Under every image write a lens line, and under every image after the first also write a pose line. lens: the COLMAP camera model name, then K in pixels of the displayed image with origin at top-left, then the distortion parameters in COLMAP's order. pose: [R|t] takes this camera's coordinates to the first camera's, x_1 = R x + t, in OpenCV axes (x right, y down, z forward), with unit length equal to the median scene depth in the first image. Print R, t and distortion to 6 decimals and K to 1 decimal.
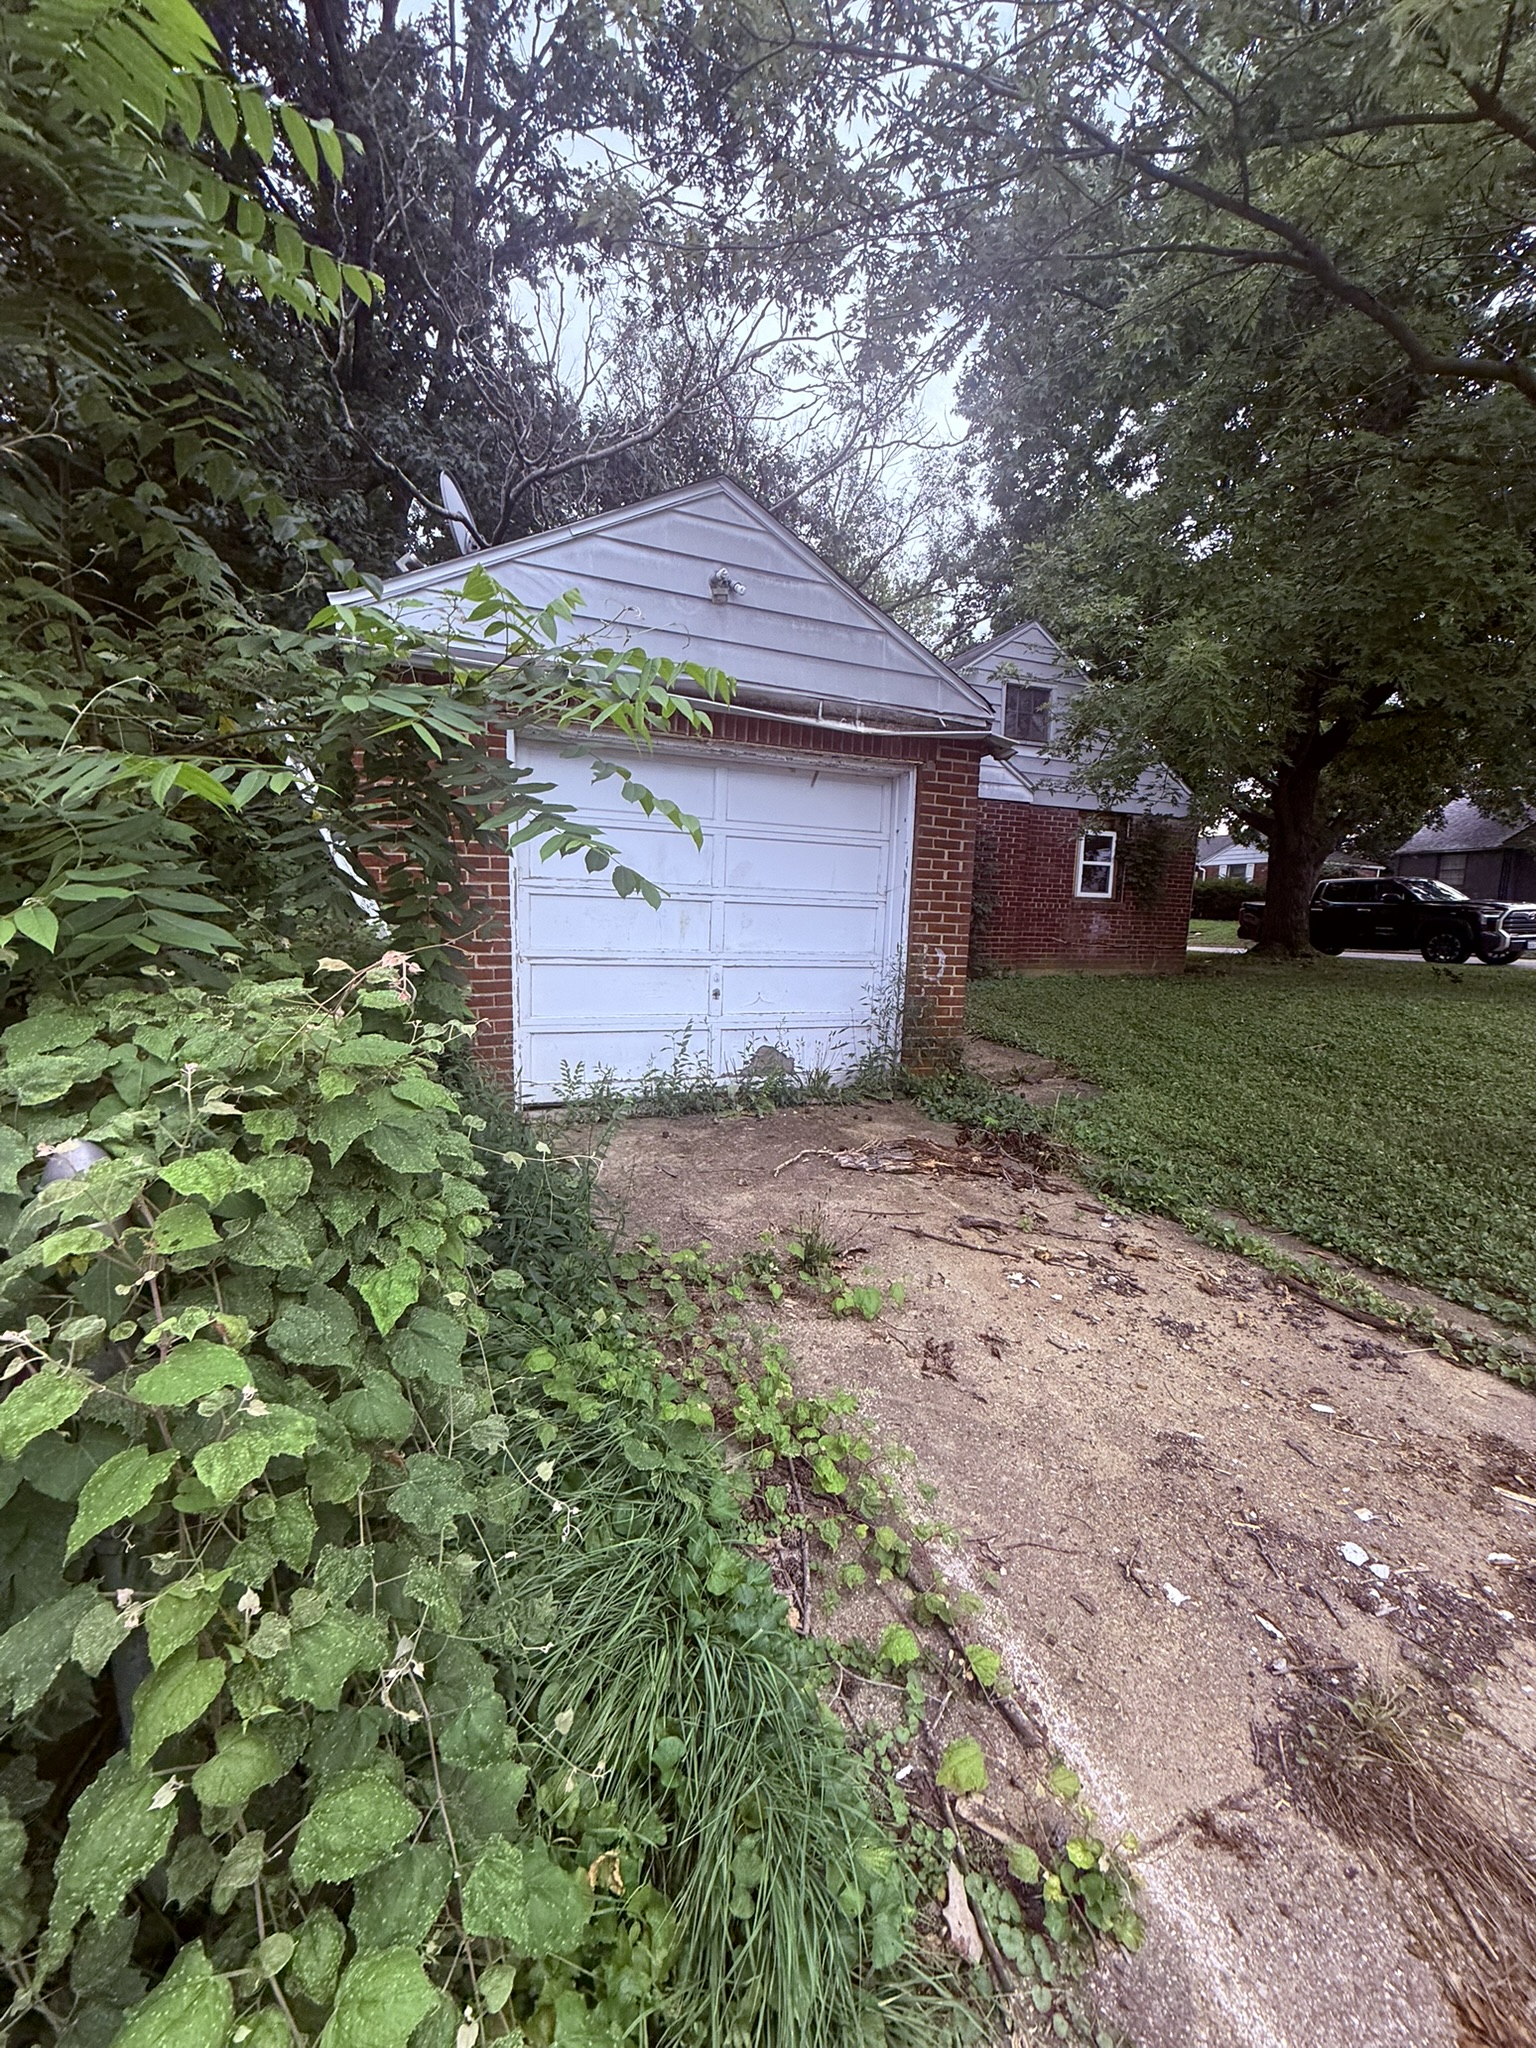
lens RADIAL K [[819.4, 0, 763.6], [0, 819.4, 1025.8], [0, 0, 1]] dist [0.000693, 0.000364]
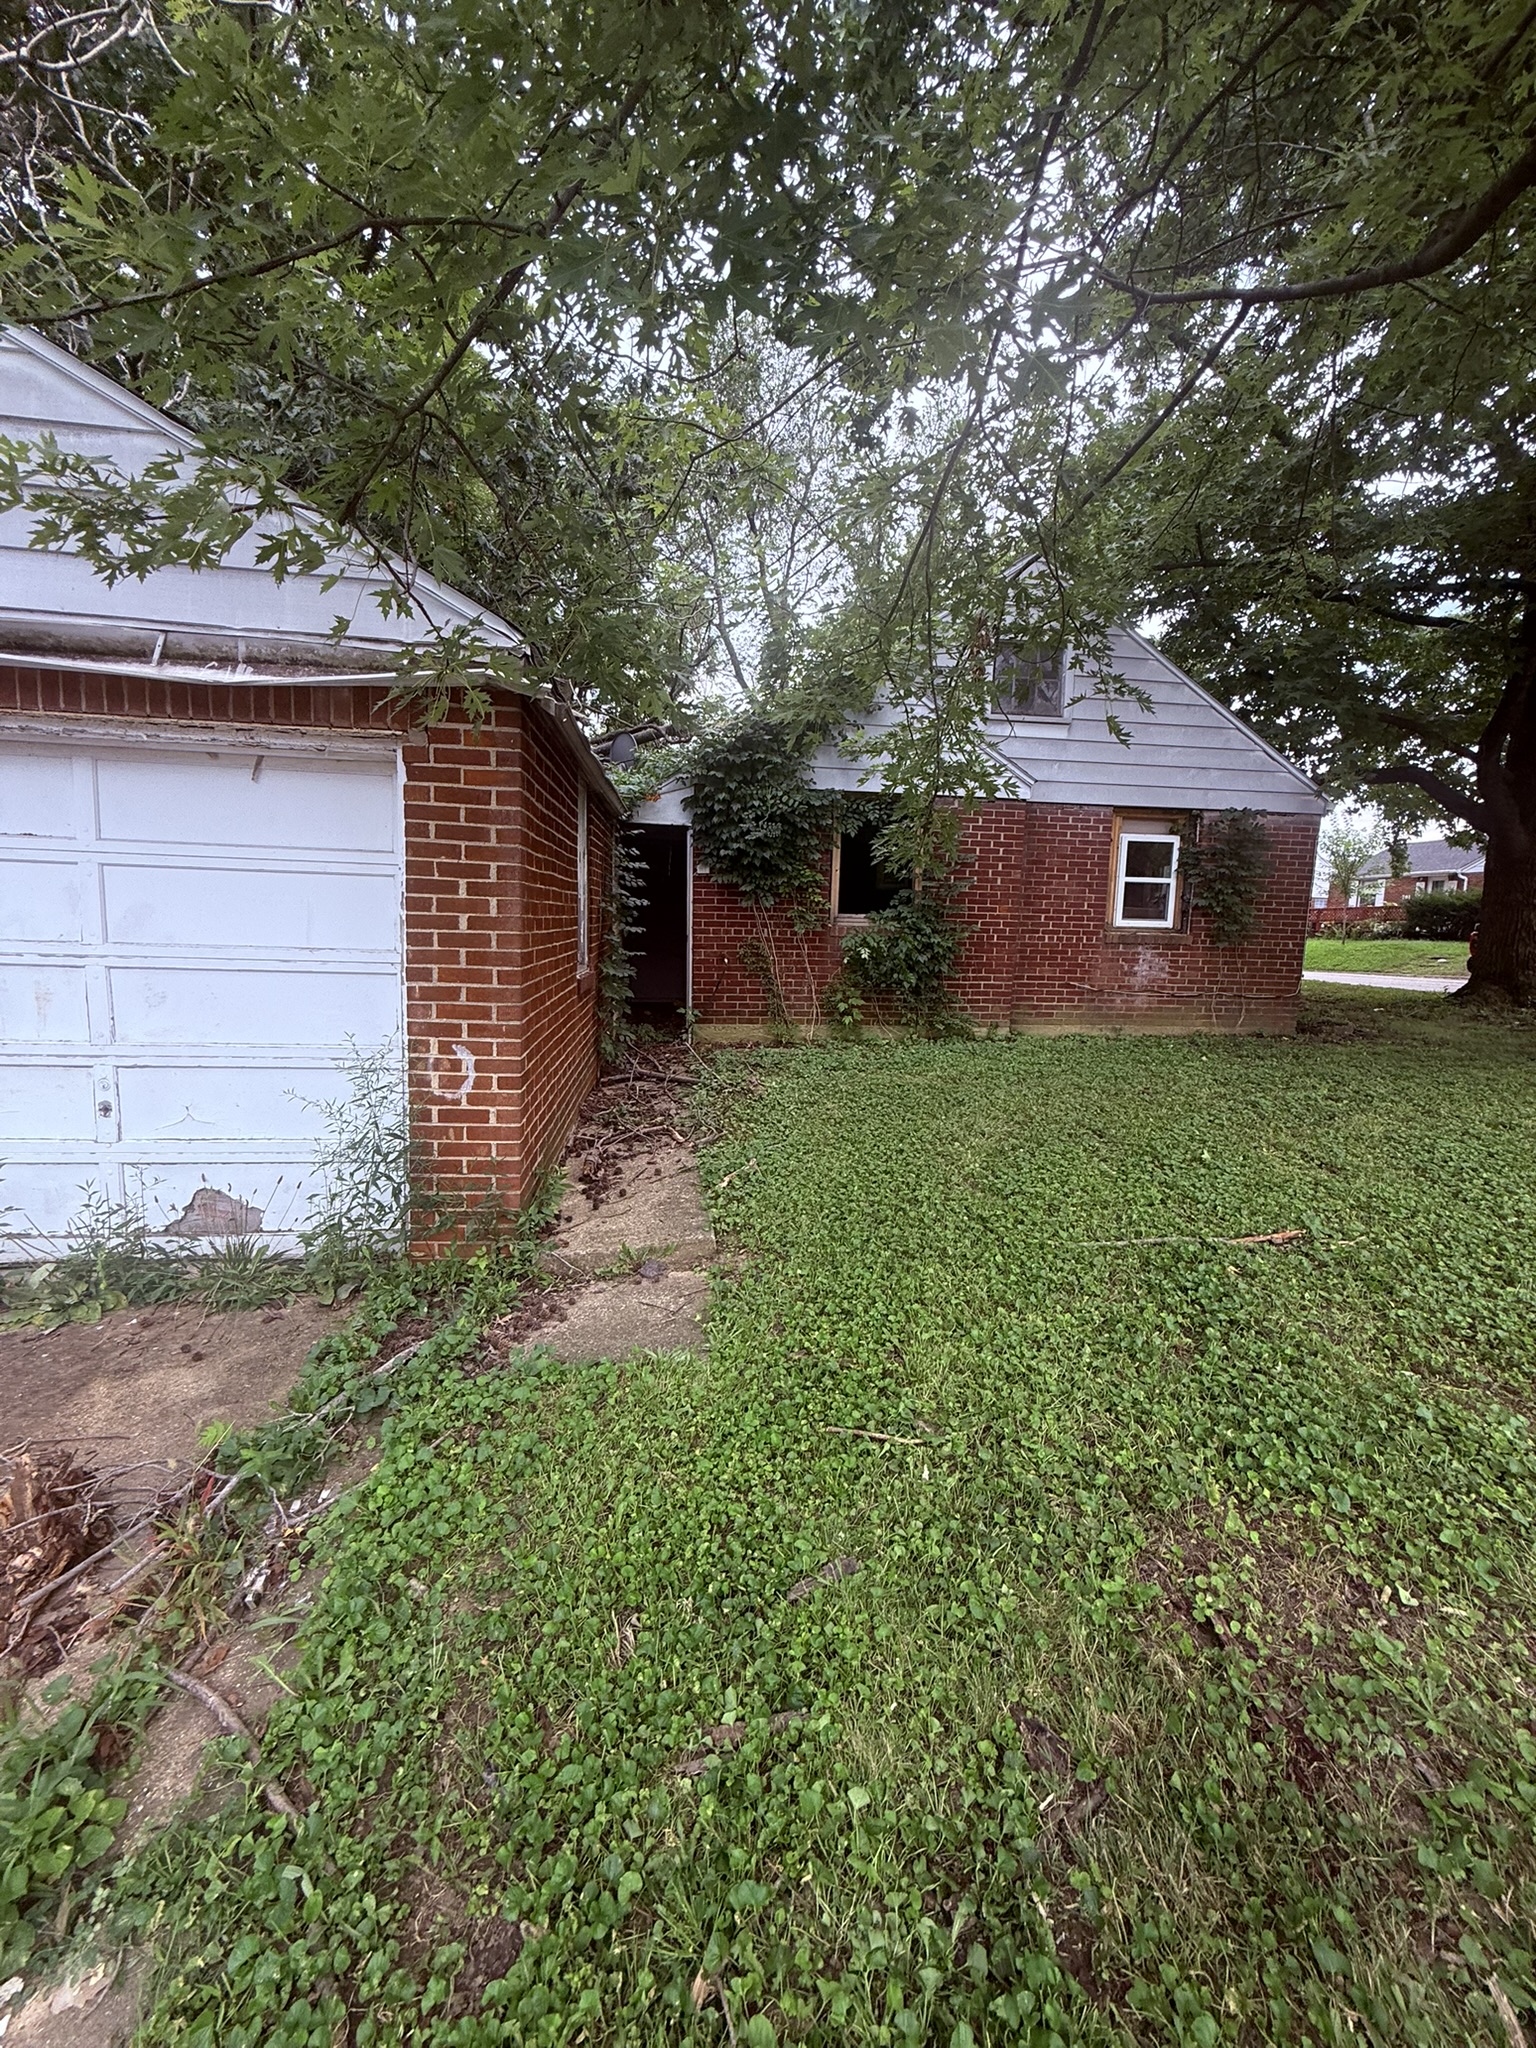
lens RADIAL K [[819.4, 0, 771.9], [0, 819.4, 1022.5], [0, 0, 1]] dist [0.000693, 0.000364]
pose [[0.969502, 0.028190, -0.243456, 0.573166], [-0.033208, 0.999312, -0.016533, -0.108206], [0.242823, 0.024113, 0.969771, 0.479948]]
